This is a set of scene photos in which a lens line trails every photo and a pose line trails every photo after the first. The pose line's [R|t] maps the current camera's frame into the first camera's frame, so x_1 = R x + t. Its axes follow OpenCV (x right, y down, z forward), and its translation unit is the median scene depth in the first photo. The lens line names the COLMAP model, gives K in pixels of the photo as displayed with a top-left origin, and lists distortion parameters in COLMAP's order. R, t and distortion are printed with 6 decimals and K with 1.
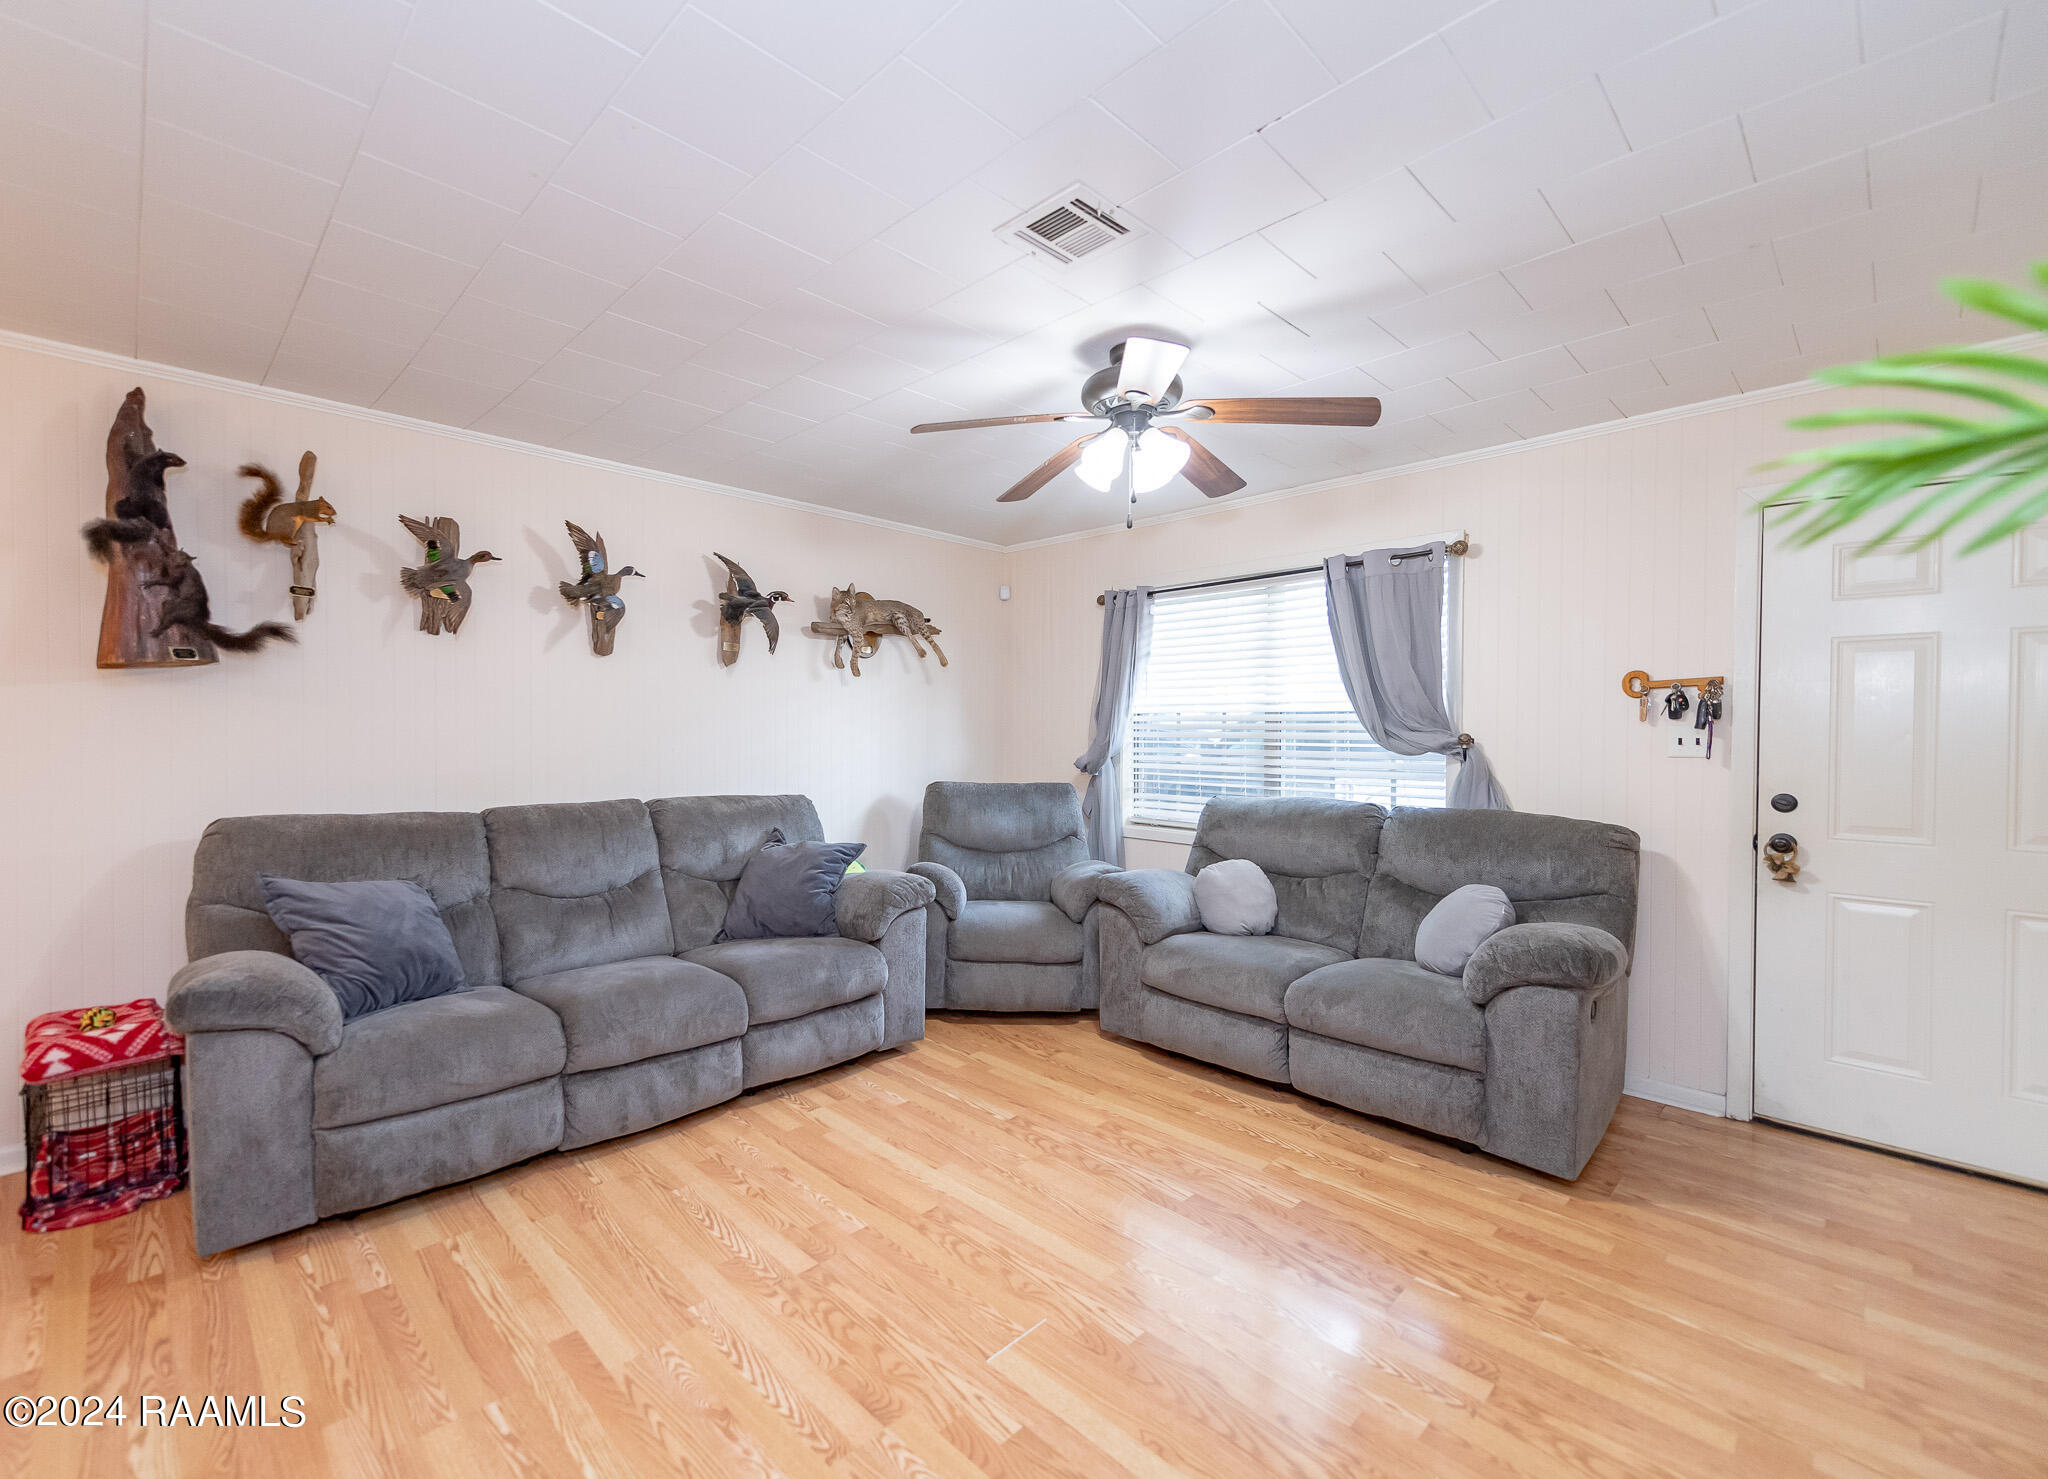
lens RADIAL K [[872.6, 0, 1021.3], [0, 872.6, 732.1], [0, 0, 1]] dist [0.010834, 0.000366]
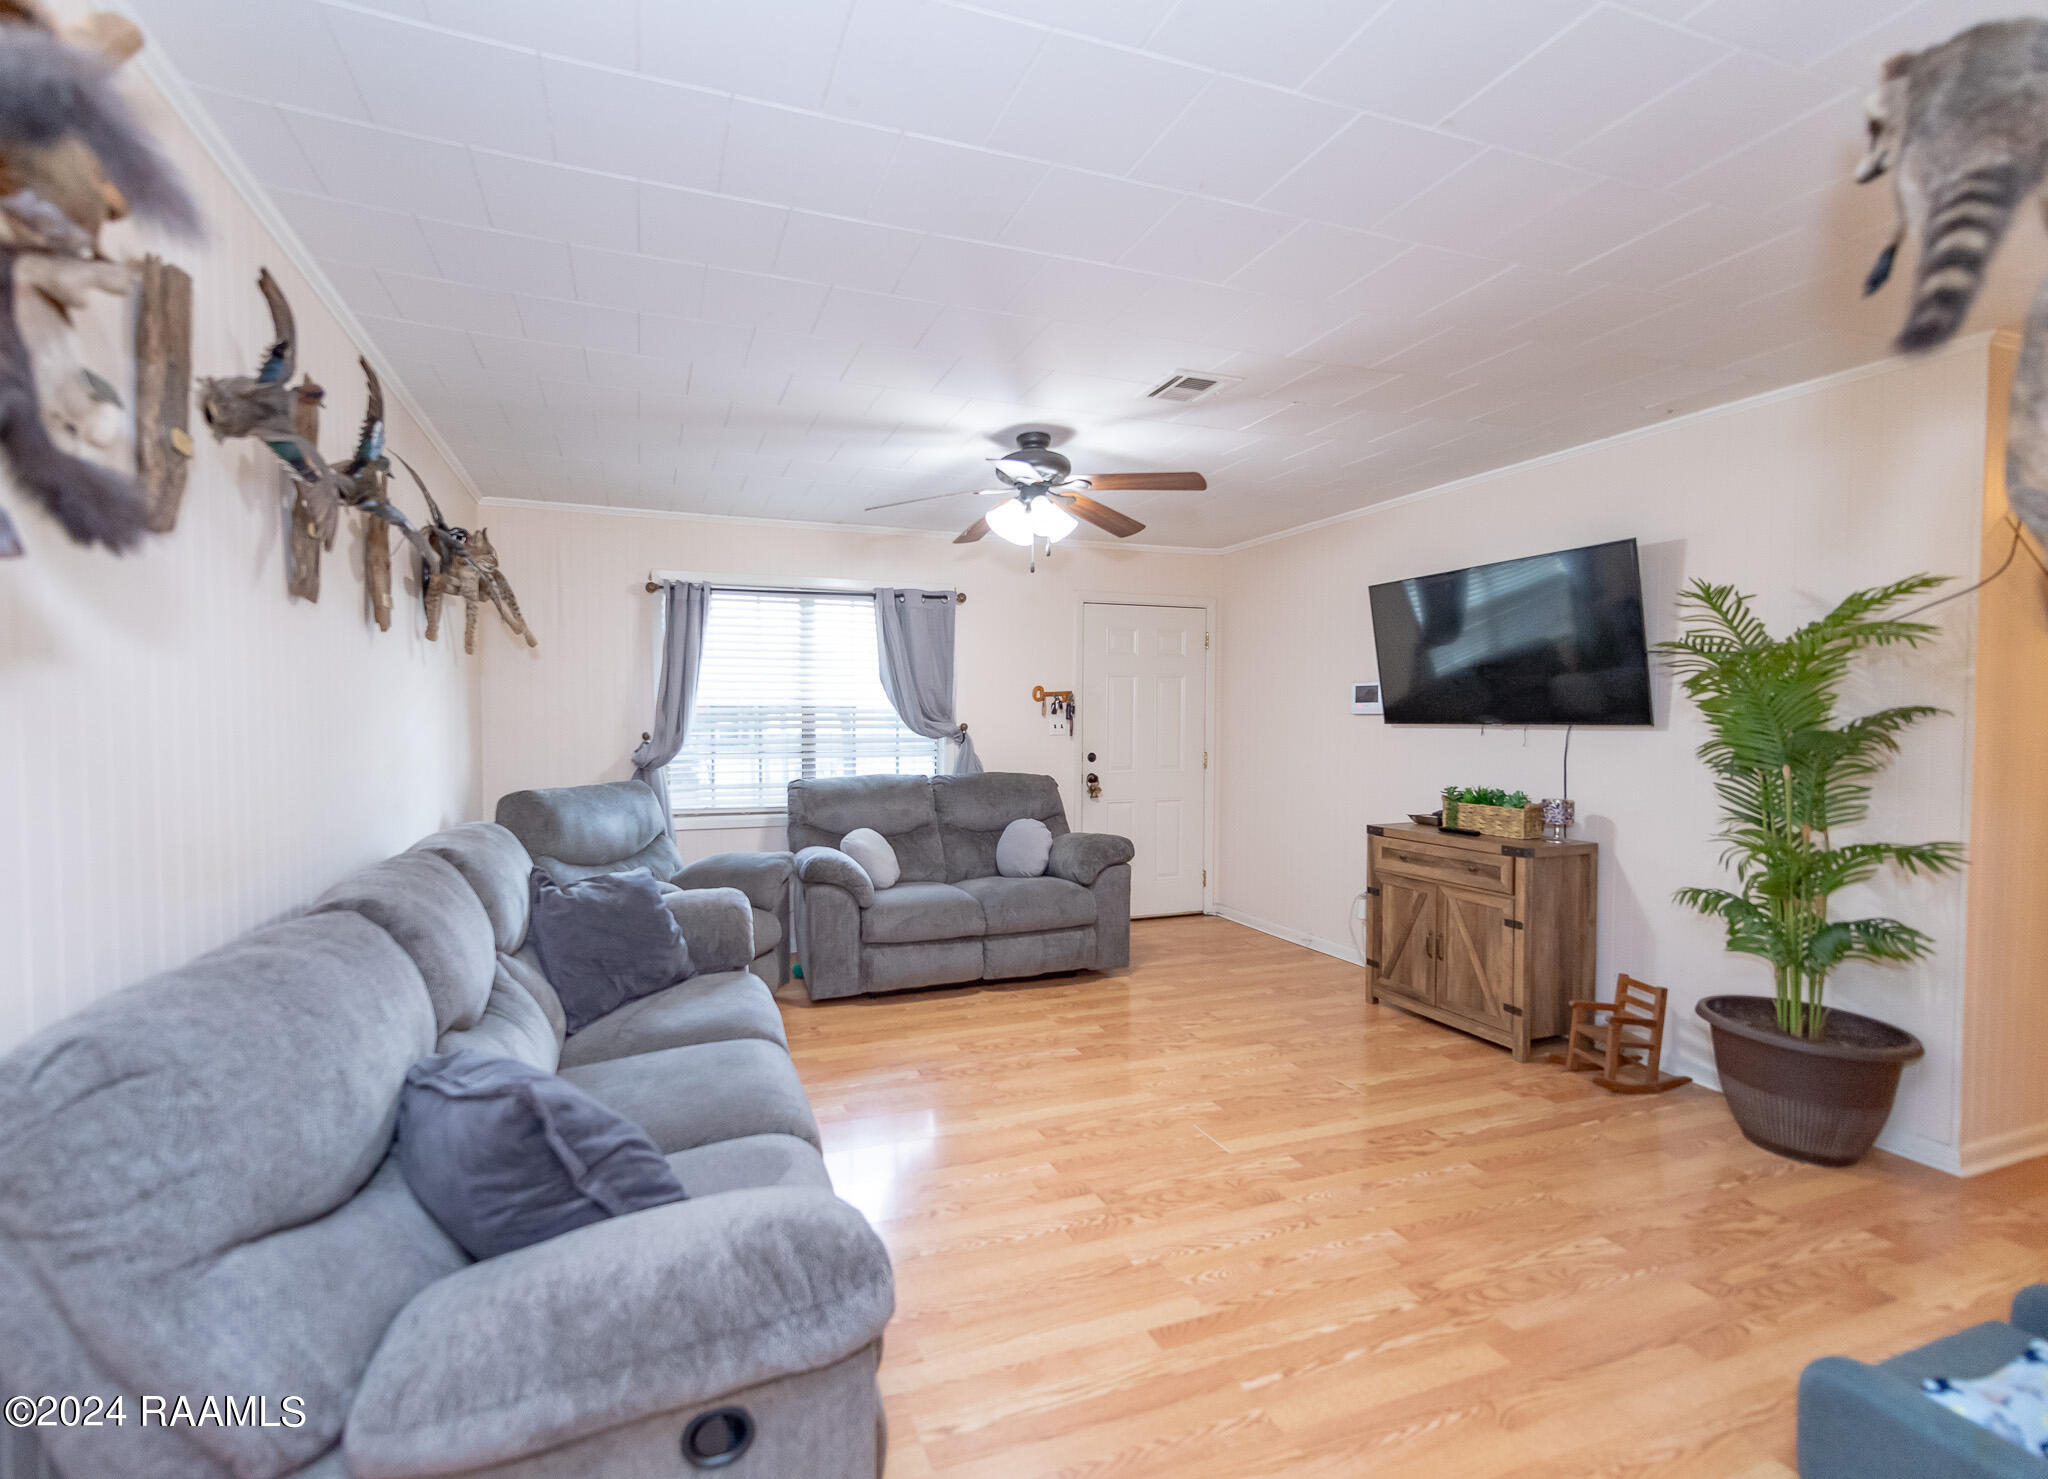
lens RADIAL K [[828.6, 0, 934.2], [0, 828.6, 739.4], [0, 0, 1]] dist [0.040970, -0.001335]
pose [[0.444324, -0.034022, 0.895220, -0.896998], [0.001520, 0.999306, 0.037223, -0.026916], [-0.895865, -0.015179, 0.444067, 0.483812]]
